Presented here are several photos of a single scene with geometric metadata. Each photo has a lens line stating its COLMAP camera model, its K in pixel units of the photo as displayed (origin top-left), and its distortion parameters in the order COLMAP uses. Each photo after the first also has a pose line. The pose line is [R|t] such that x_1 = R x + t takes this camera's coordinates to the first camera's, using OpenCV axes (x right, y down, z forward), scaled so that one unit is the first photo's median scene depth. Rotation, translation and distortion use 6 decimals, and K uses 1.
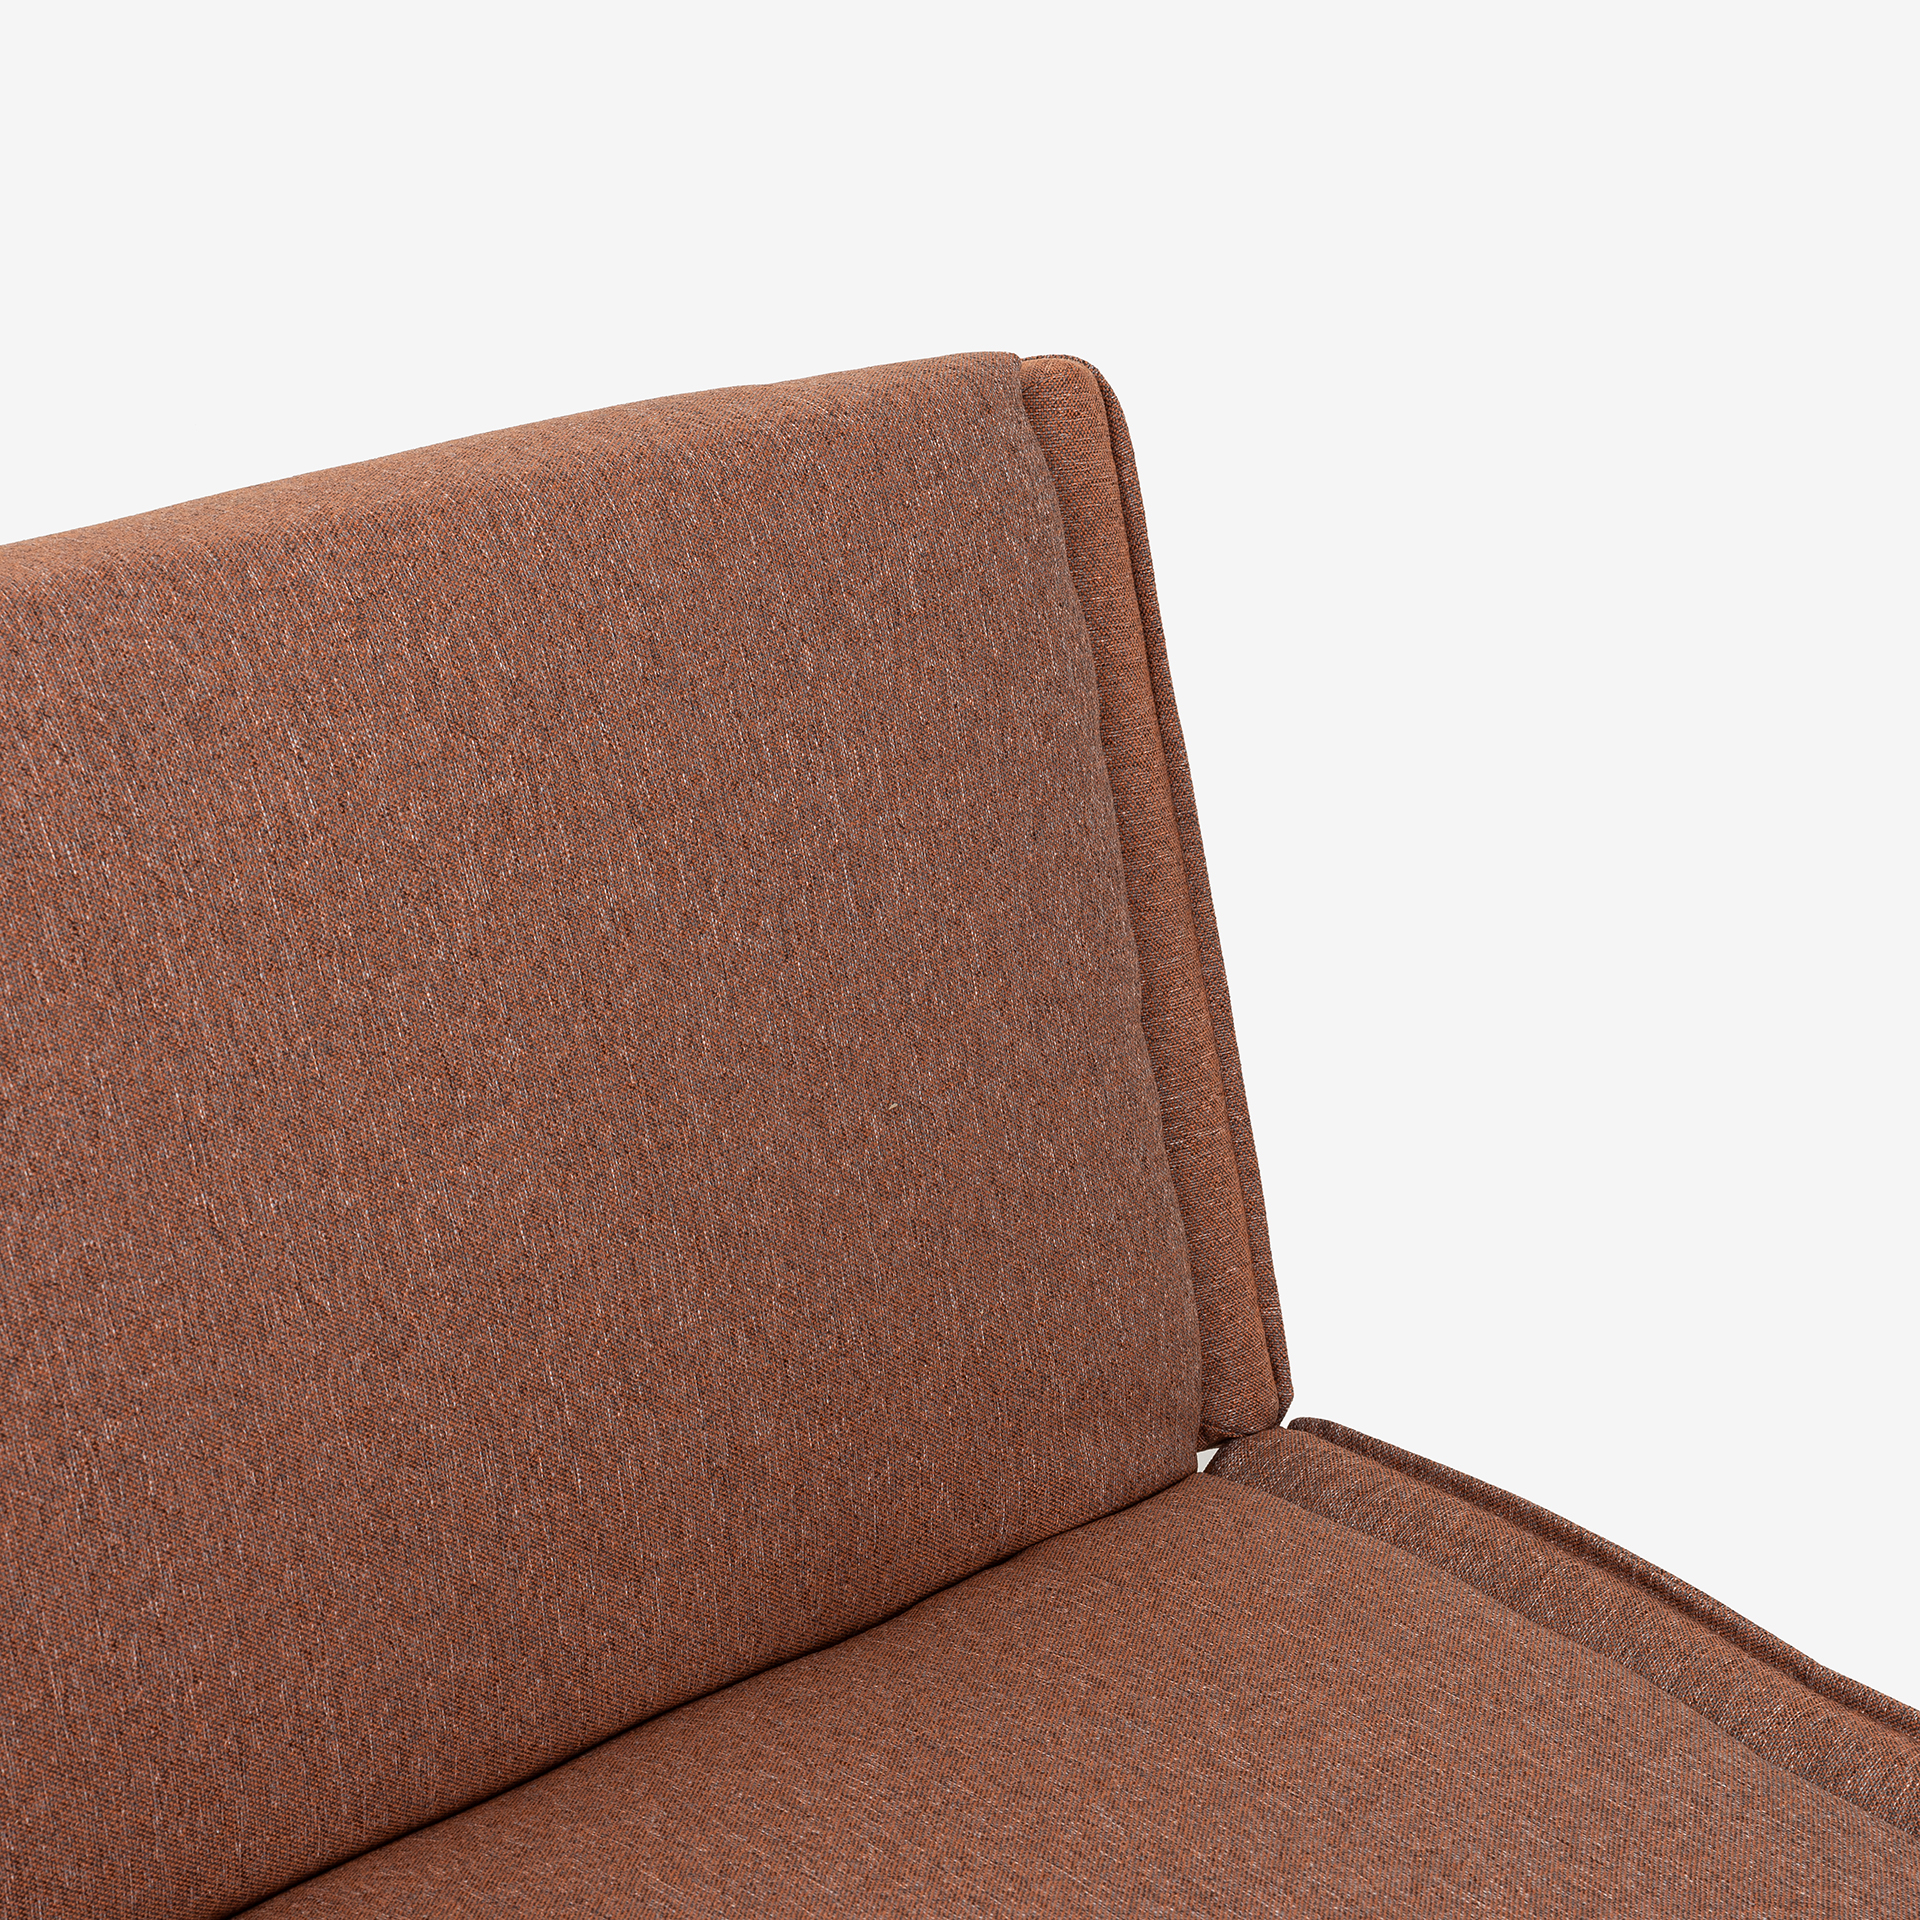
lens RADIAL K [[4506.7, 0, 959.8], [0, 4506.7, 957.0], [0, 0, 1]] dist [0.116343, 0.616769]
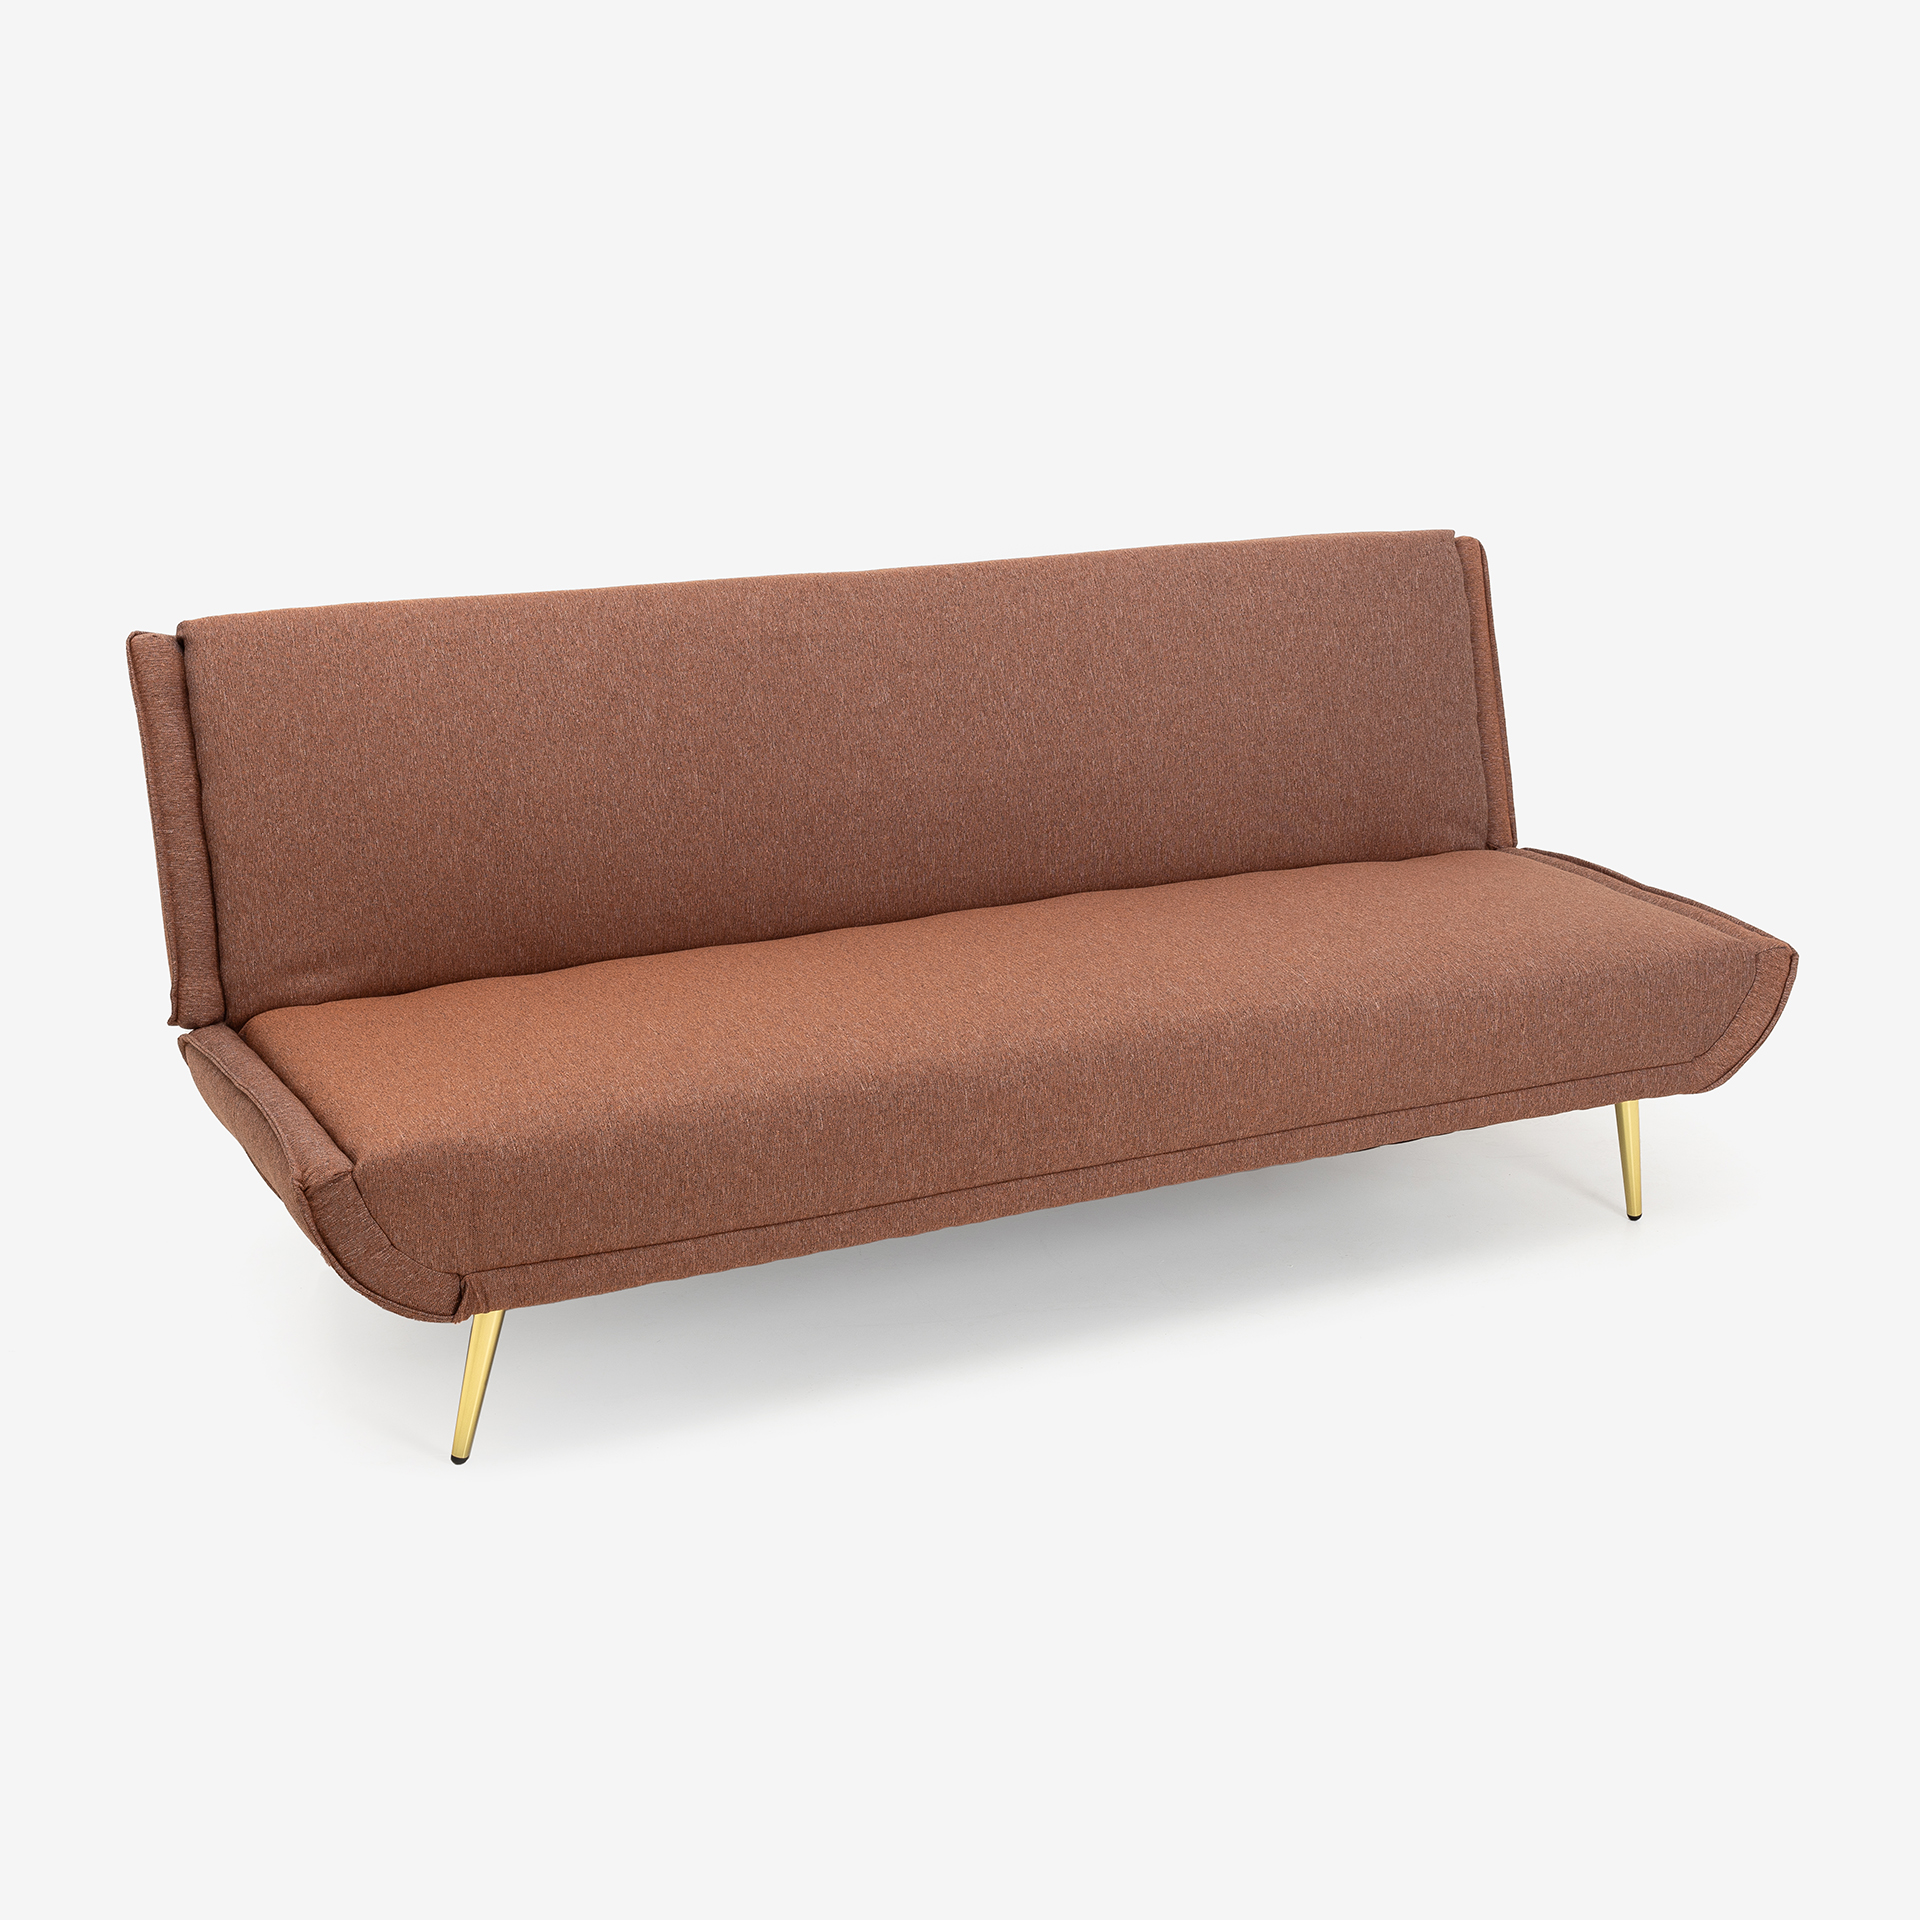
lens RADIAL K [[2806.1, 0, 915.1], [0, 2806.1, 856.5], [0, 0, 1]] dist [0.001355, -0.013092]
pose [[0.968288, 0.071800, -0.239297, 0.161599], [-0.105934, 0.985442, -0.132973, 0.500967], [0.226266, 0.154106, 0.961798, -1.301011]]
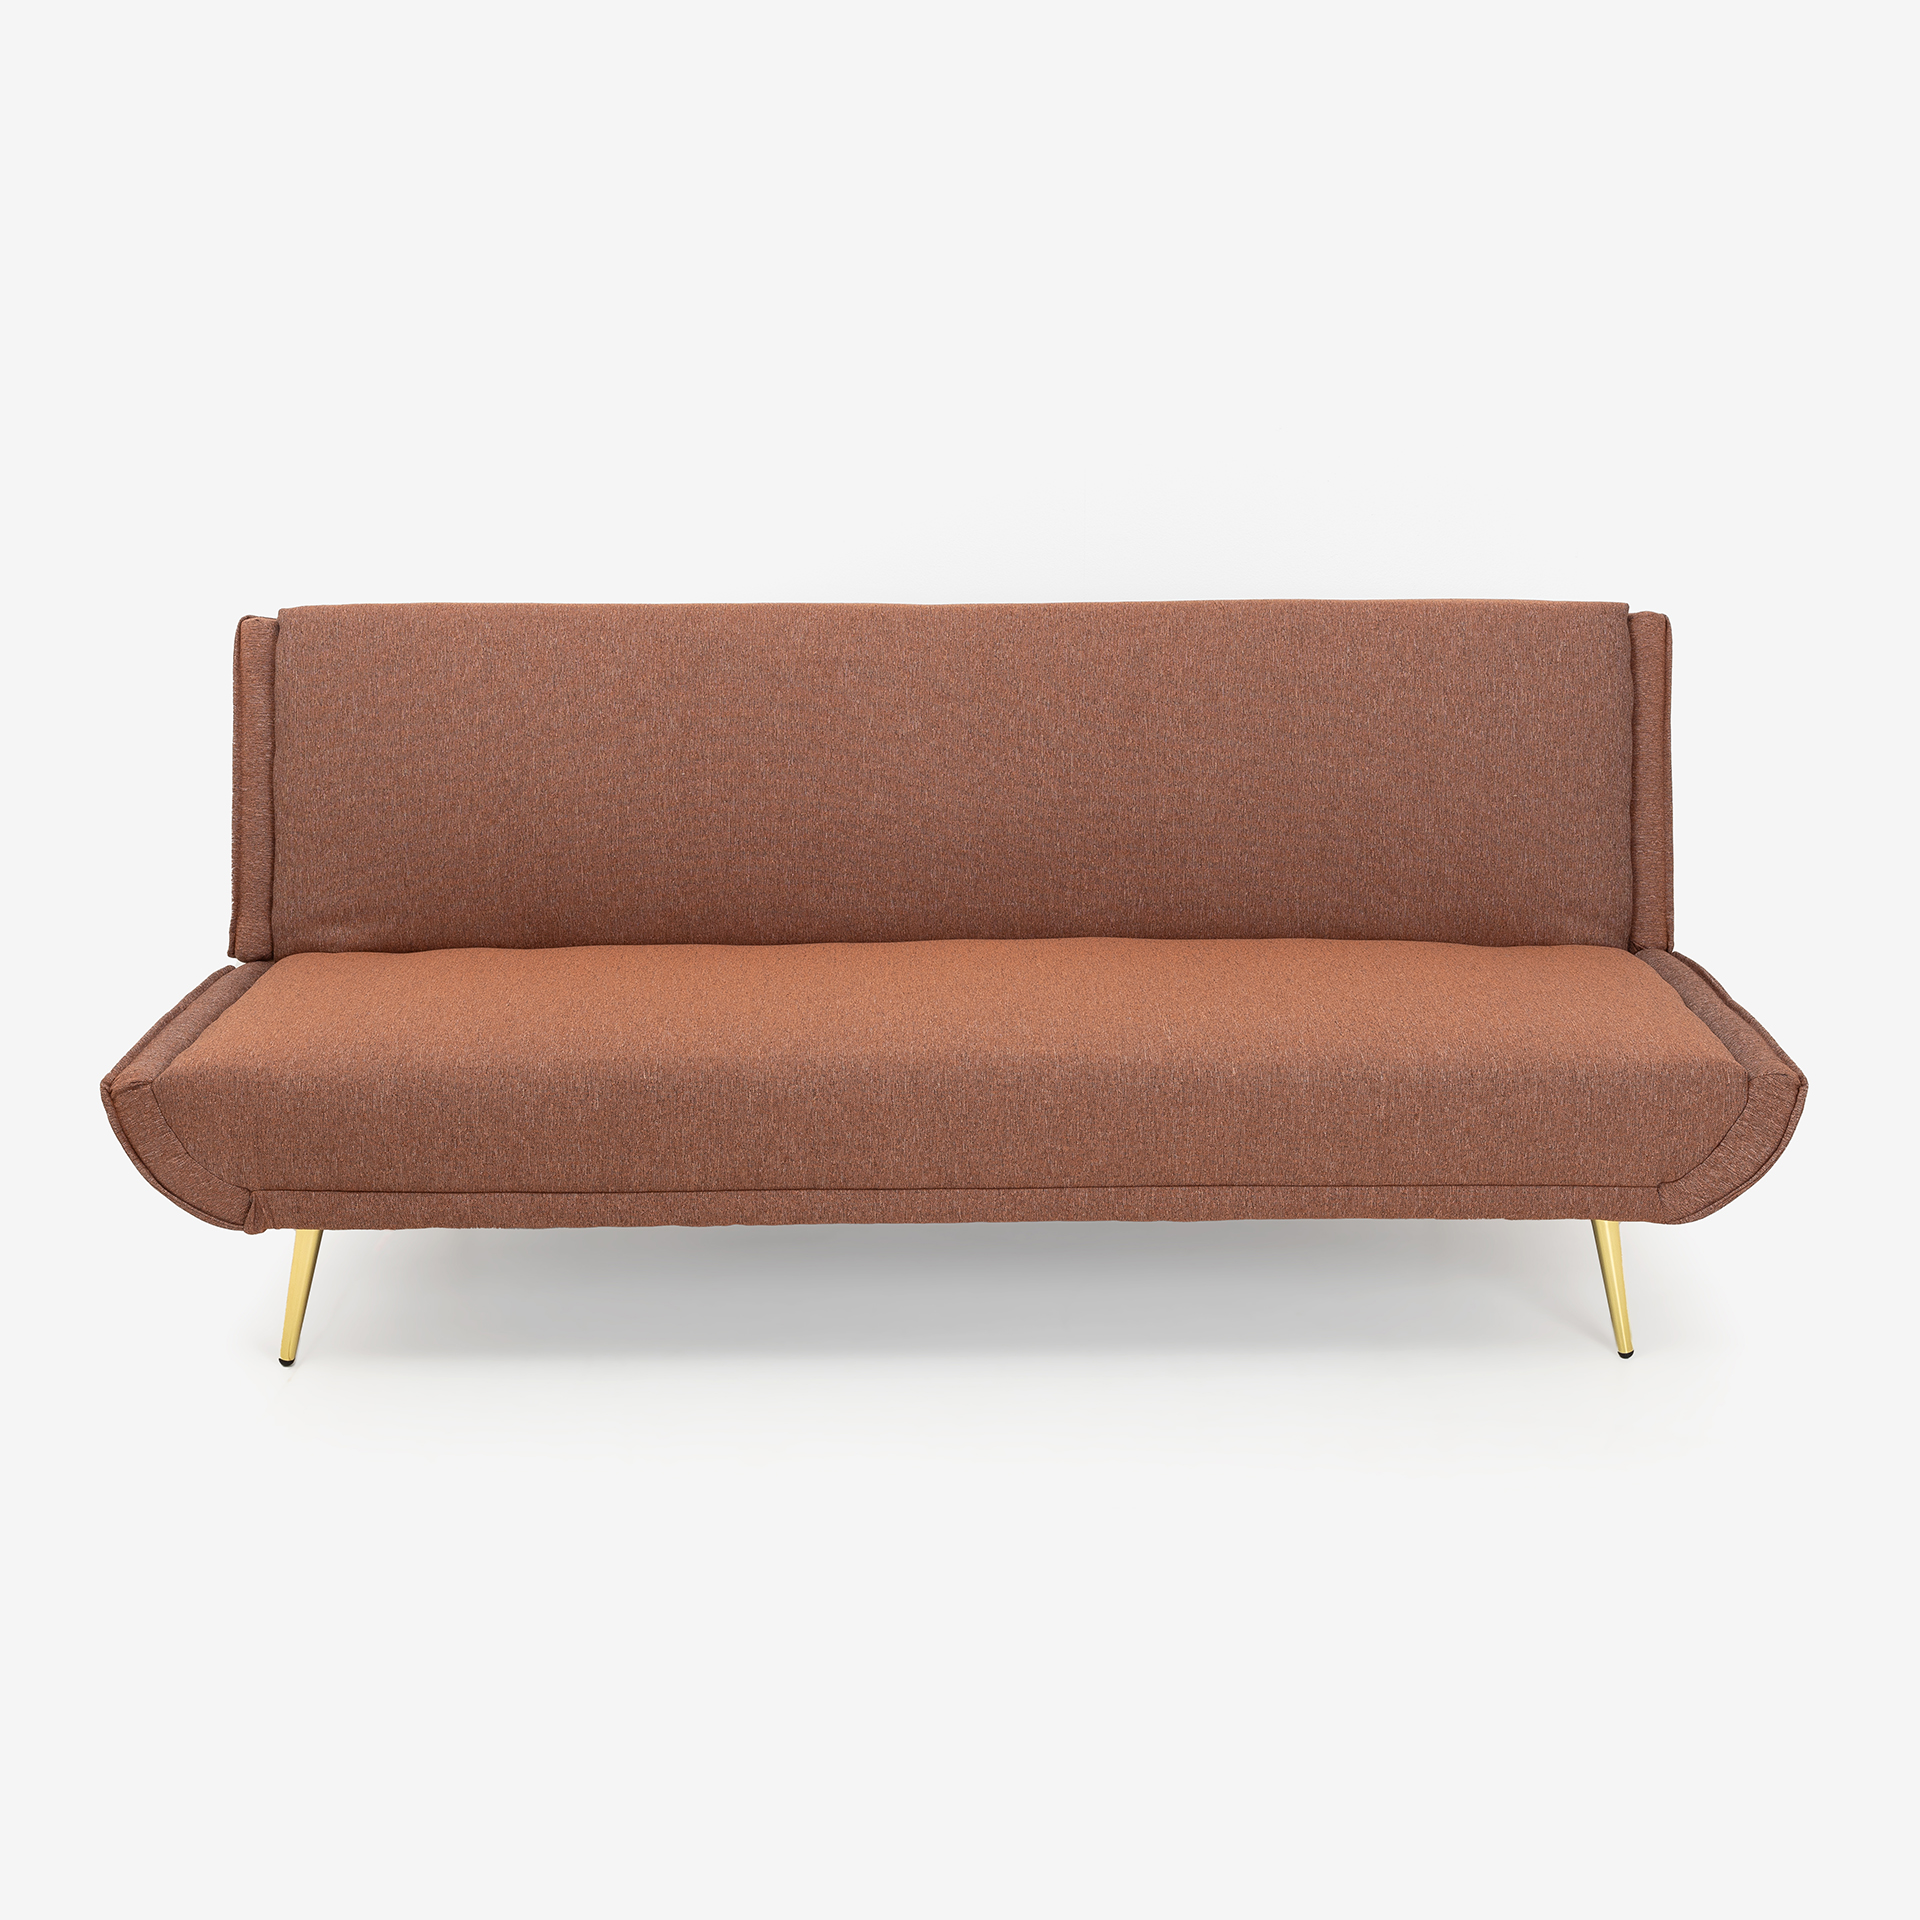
lens RADIAL K [[2568.2, 0, 960.0], [0, 2568.2, 960.0], [0, 0, 1]] dist [-0.008092, 0.054620]
pose [[0.768843, 0.170117, -0.616393, 0.915206], [-0.252922, 0.966255, -0.048800, 0.367319], [0.587291, 0.193419, 0.785925, -0.799239]]
